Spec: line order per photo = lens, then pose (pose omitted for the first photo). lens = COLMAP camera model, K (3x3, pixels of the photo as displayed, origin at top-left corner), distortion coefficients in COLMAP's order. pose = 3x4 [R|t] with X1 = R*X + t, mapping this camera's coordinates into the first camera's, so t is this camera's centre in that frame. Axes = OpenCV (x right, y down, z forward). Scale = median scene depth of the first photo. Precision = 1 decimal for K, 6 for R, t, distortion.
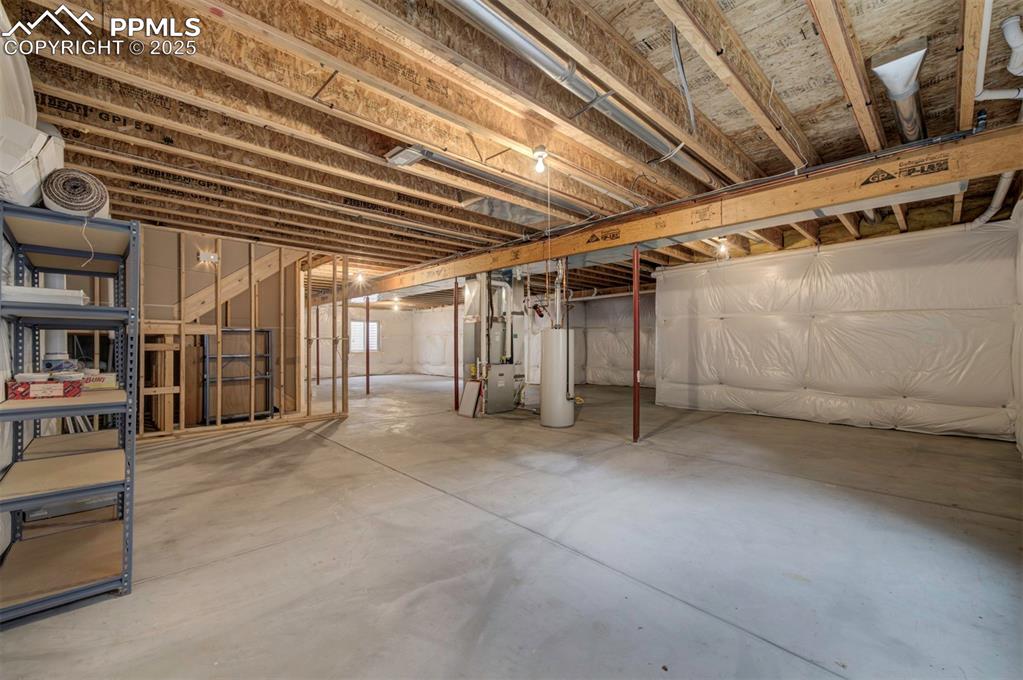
lens RADIAL K [[421.3, 0, 509.6], [0, 421.3, 345.4], [0, 0, 1]] dist [-0.000232, -0.000060]
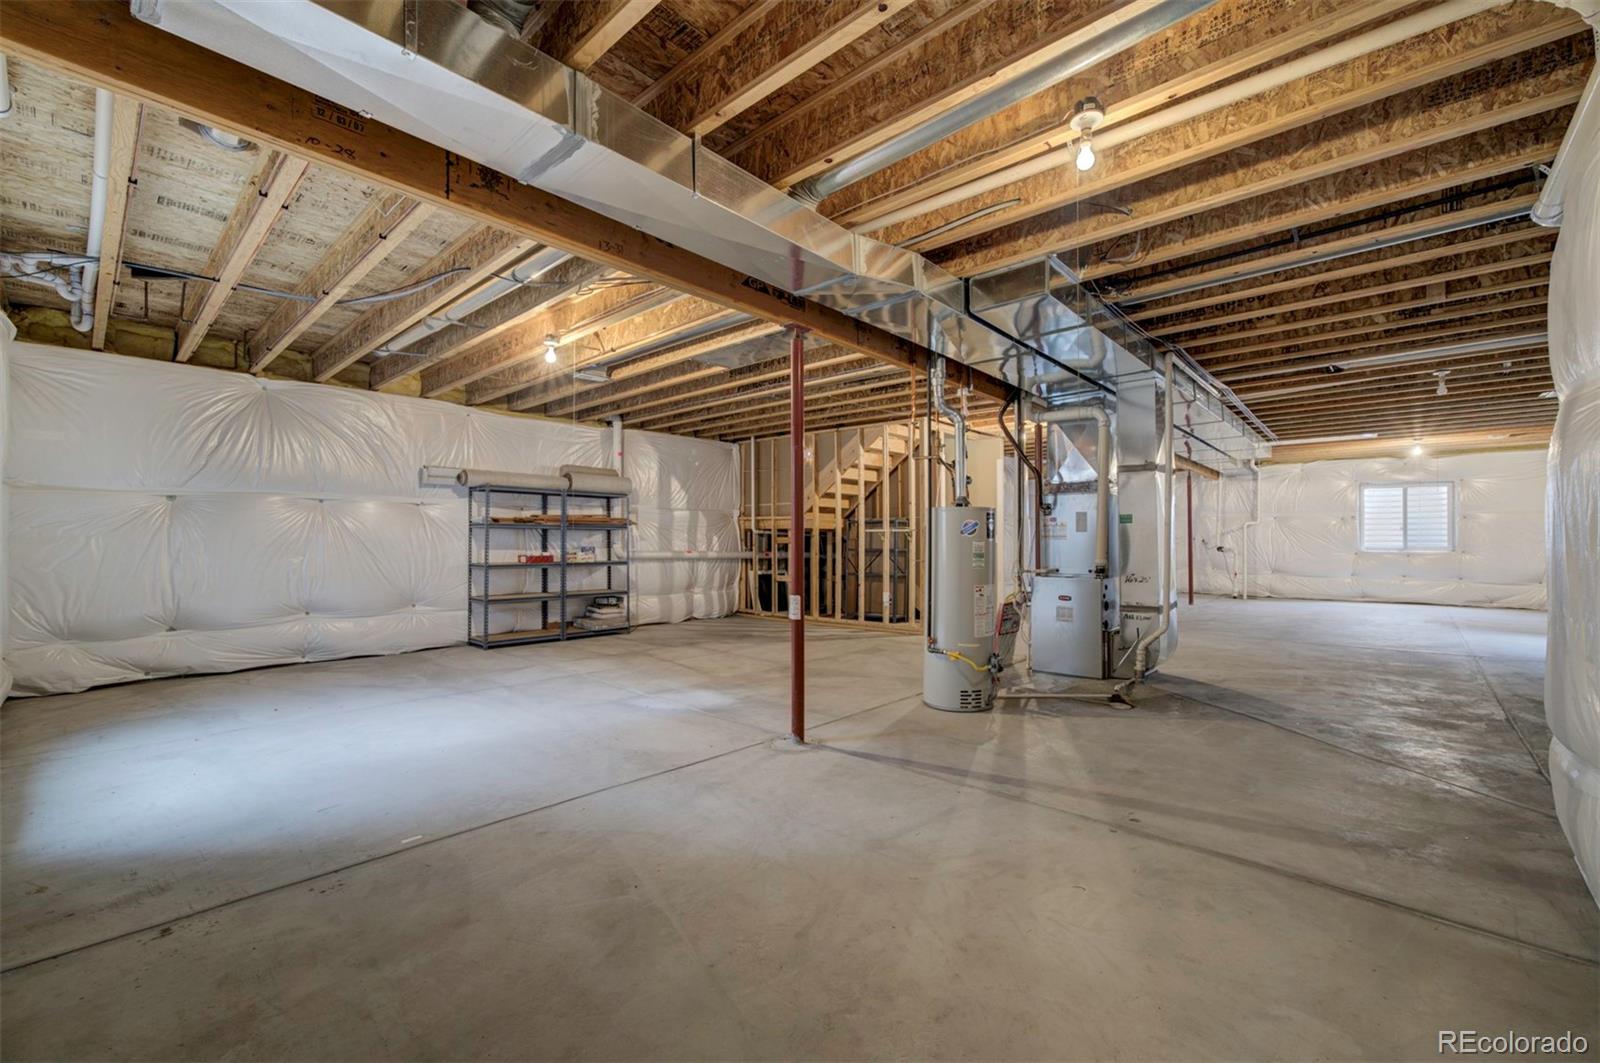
lens RADIAL K [[658.9, 0, 797.1], [0, 658.9, 540.0], [0, 0, 1]] dist [-0.000232, -0.000060]
pose [[0.066399, -0.000616, -0.997793, 1.192820], [0.005351, 0.999986, -0.000261, 0.001340], [0.997779, -0.005322, 0.066402, 1.079876]]
